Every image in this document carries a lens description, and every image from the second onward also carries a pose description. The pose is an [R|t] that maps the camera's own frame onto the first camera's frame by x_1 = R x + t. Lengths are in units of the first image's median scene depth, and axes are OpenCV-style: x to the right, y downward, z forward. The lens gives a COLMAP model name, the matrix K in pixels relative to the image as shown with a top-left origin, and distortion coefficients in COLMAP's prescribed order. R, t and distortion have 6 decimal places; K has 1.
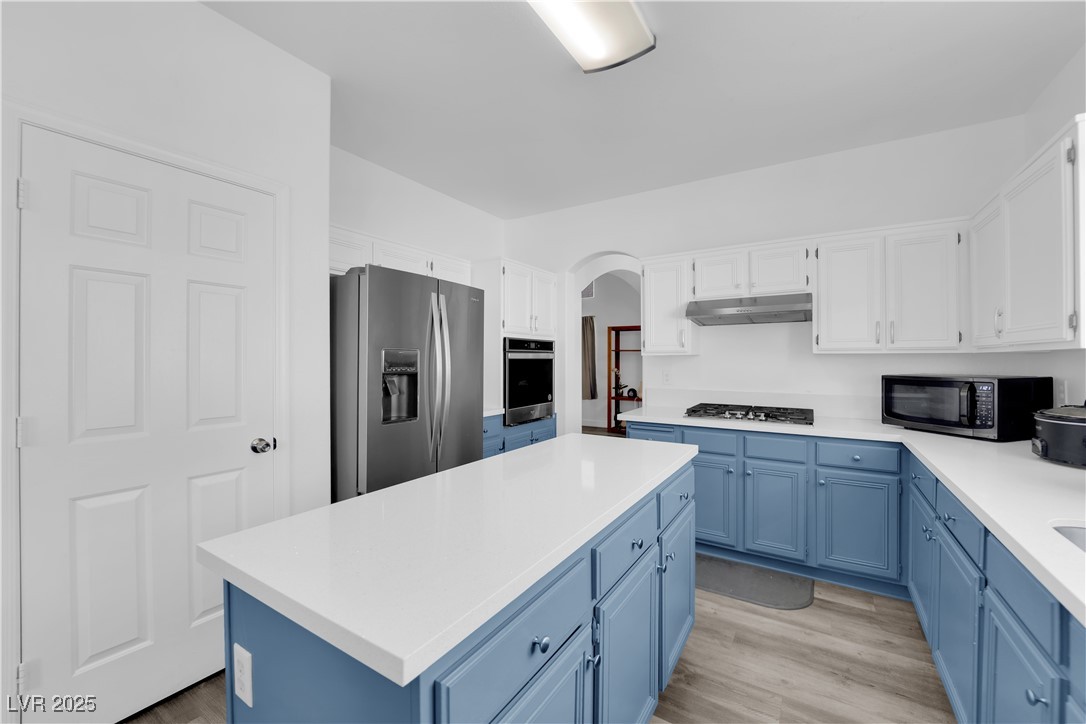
lens RADIAL K [[435.8, 0, 541.8], [0, 435.8, 357.0], [0, 0, 1]] dist [-0.012533, -0.002891]
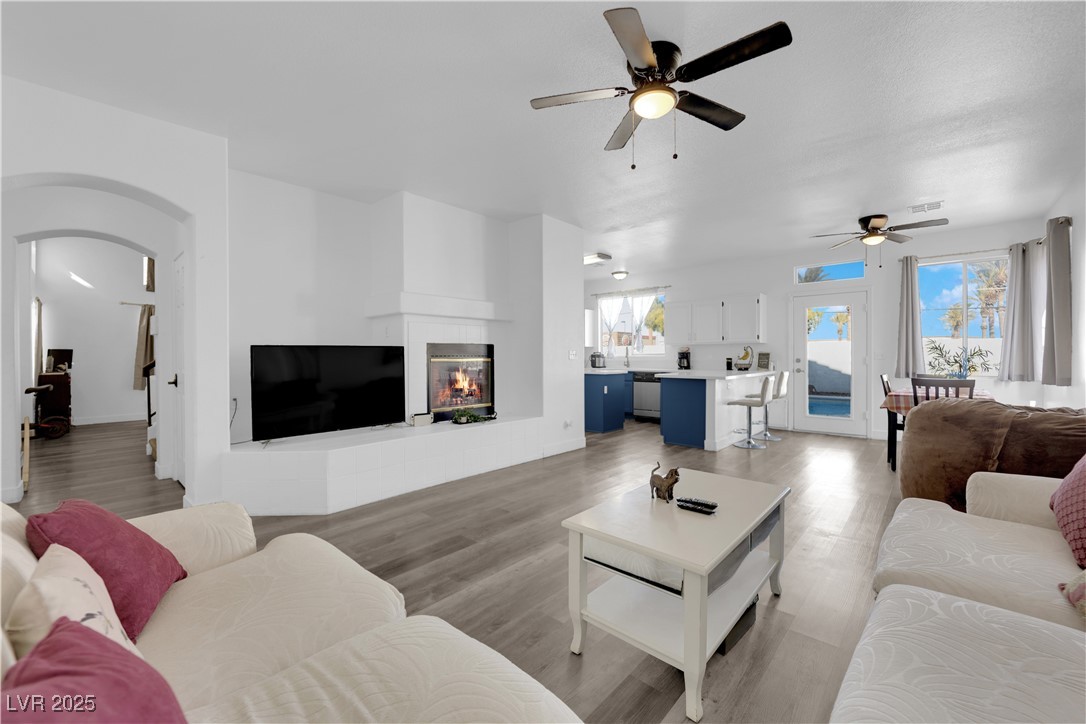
lens RADIAL K [[435.8, 0, 542.7], [0, 435.8, 358.9], [0, 0, 1]] dist [-0.012533, -0.002891]
pose [[0.165018, -0.005814, 0.986273, -2.610727], [-0.001336, 0.999980, 0.006119, 0.061797], [-0.986290, -0.002327, 0.165007, 0.274099]]
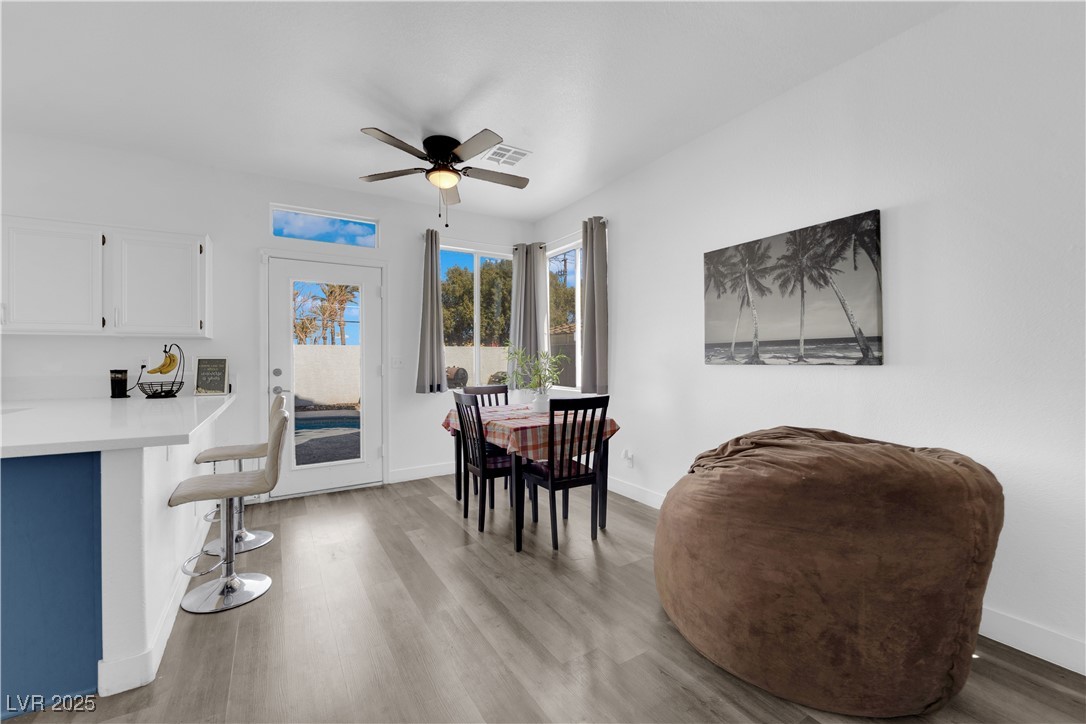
lens RADIAL K [[435.8, 0, 542.2], [0, 435.8, 356.9], [0, 0, 1]] dist [-0.012533, -0.002891]
pose [[-0.900332, 0.008698, 0.435118, -1.326081], [0.004109, 0.999926, -0.011486, 0.054094], [-0.435185, -0.008554, -0.900300, 0.124713]]
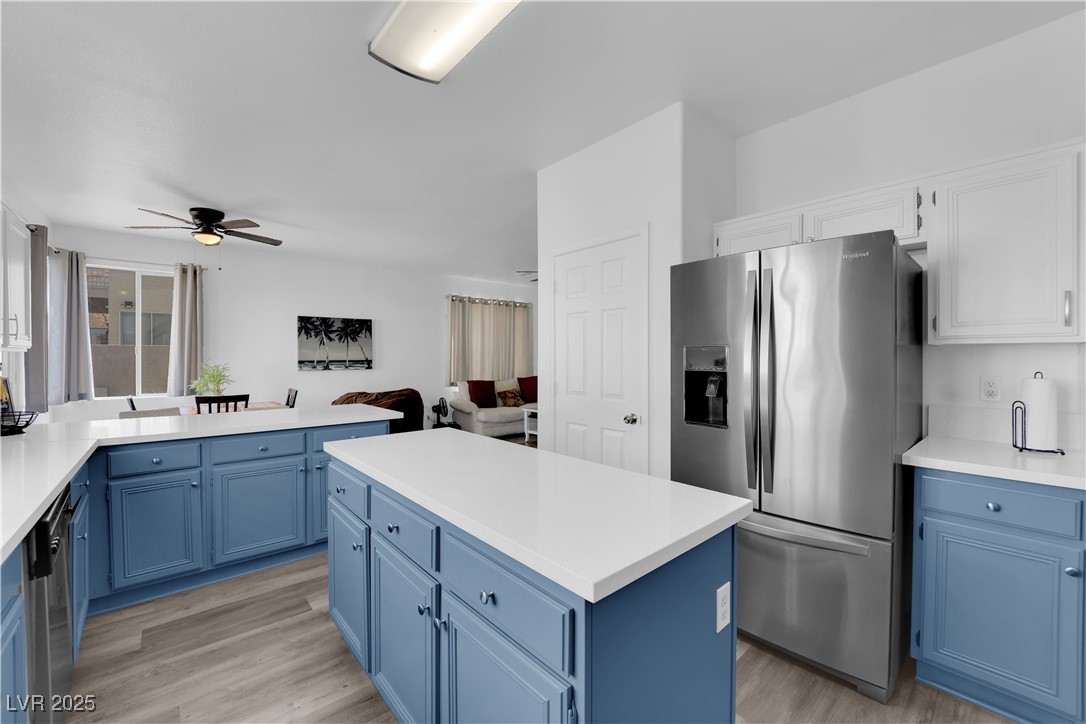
lens RADIAL K [[435.8, 0, 542.9], [0, 435.8, 354.7], [0, 0, 1]] dist [-0.012533, -0.002891]
pose [[-0.278608, -0.003031, -0.960400, 0.536509], [0.007620, 0.999957, -0.005366, 0.001668], [0.960375, -0.008813, -0.278572, 0.769538]]
